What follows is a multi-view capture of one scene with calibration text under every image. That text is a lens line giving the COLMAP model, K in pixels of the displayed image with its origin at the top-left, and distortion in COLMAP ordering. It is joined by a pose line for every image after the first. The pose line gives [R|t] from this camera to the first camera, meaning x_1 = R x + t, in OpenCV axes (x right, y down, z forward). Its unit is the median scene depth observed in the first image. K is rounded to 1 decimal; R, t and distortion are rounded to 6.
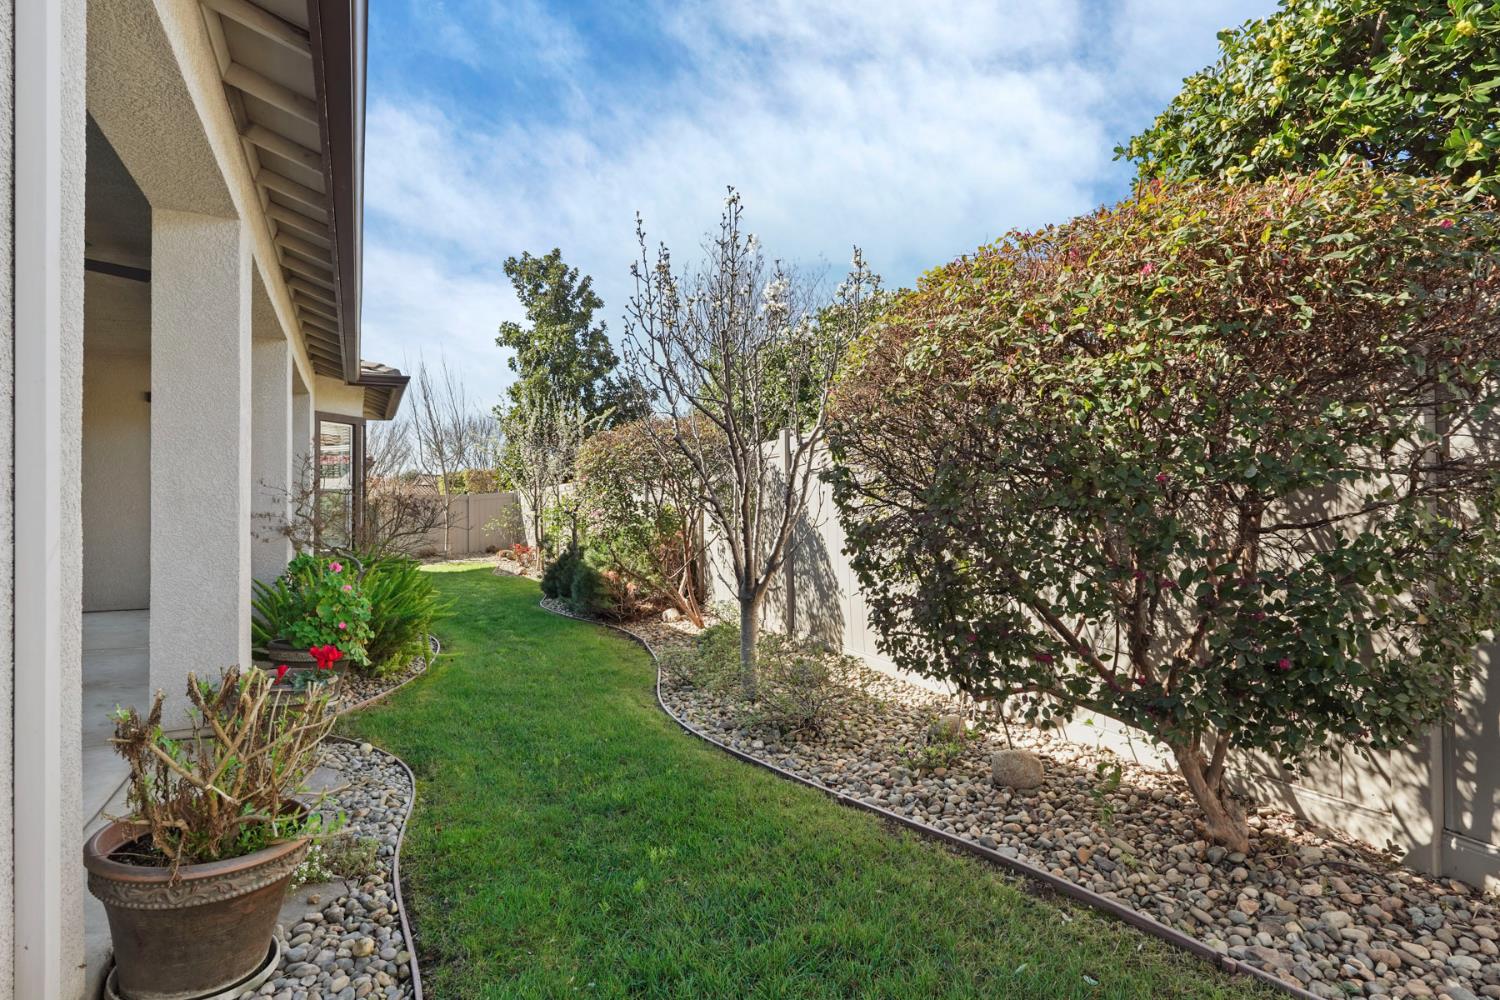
lens RADIAL K [[816.1, 0, 751.0], [0, 816.1, 497.5], [0, 0, 1]] dist [-0.000426, 0.000166]
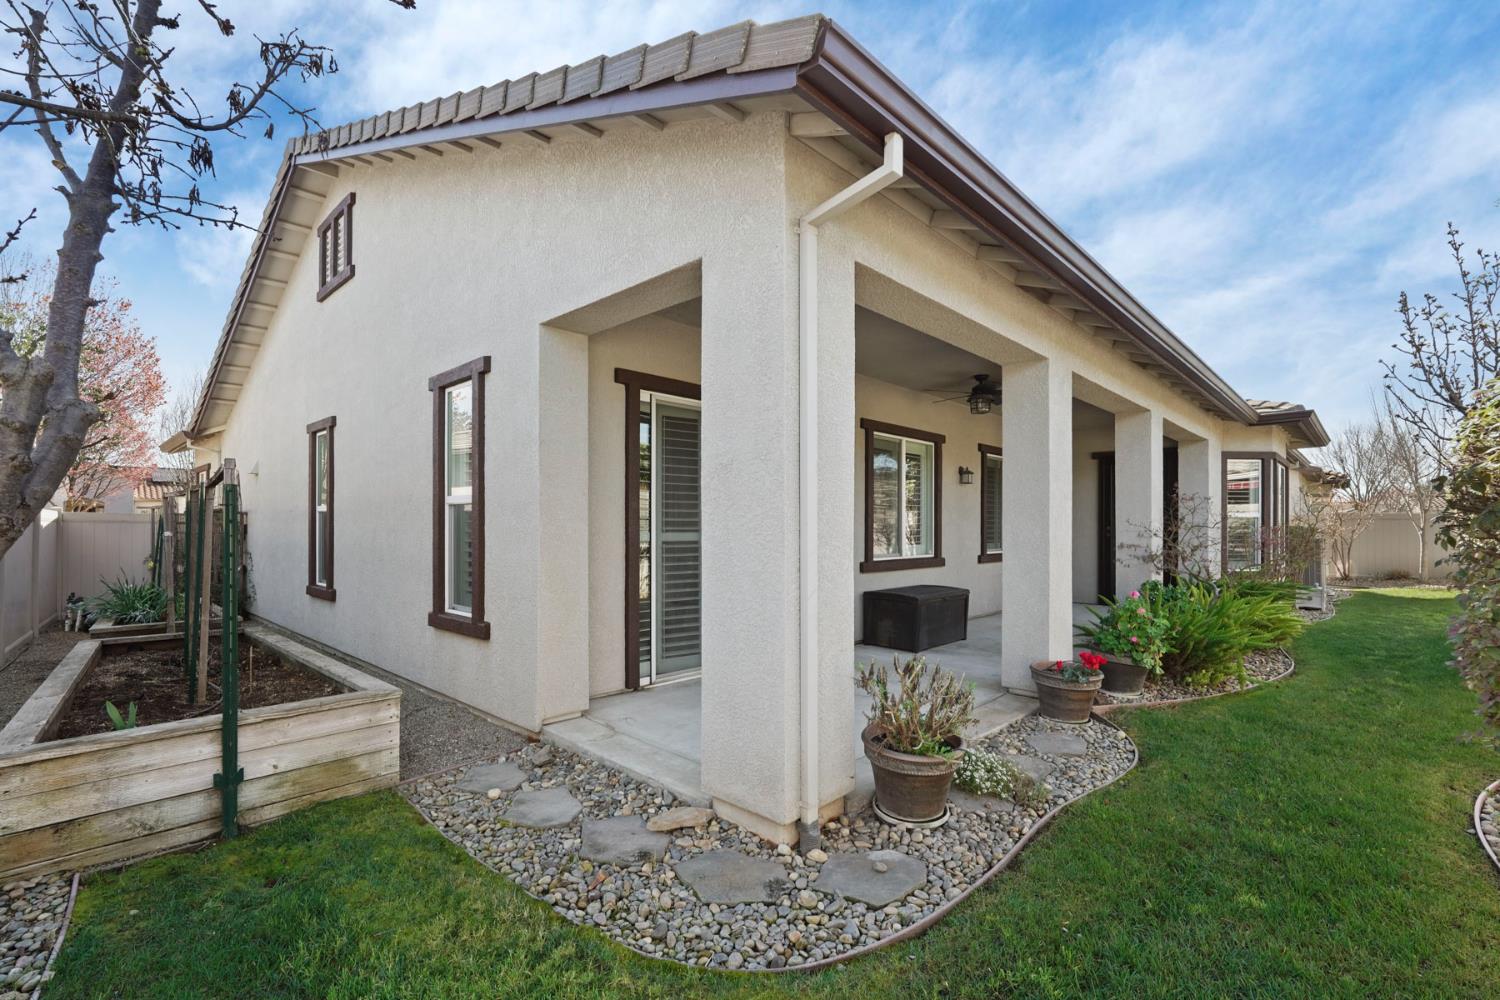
lens RADIAL K [[672.1, 0, 749.8], [0, 672.1, 507.3], [0, 0, 1]] dist [-0.012090, 0.006022]
pose [[0.356162, -0.015058, -0.934303, 0.370255], [0.012415, 0.999858, -0.011382, -0.065862], [0.934342, -0.007545, 0.356298, 0.045355]]
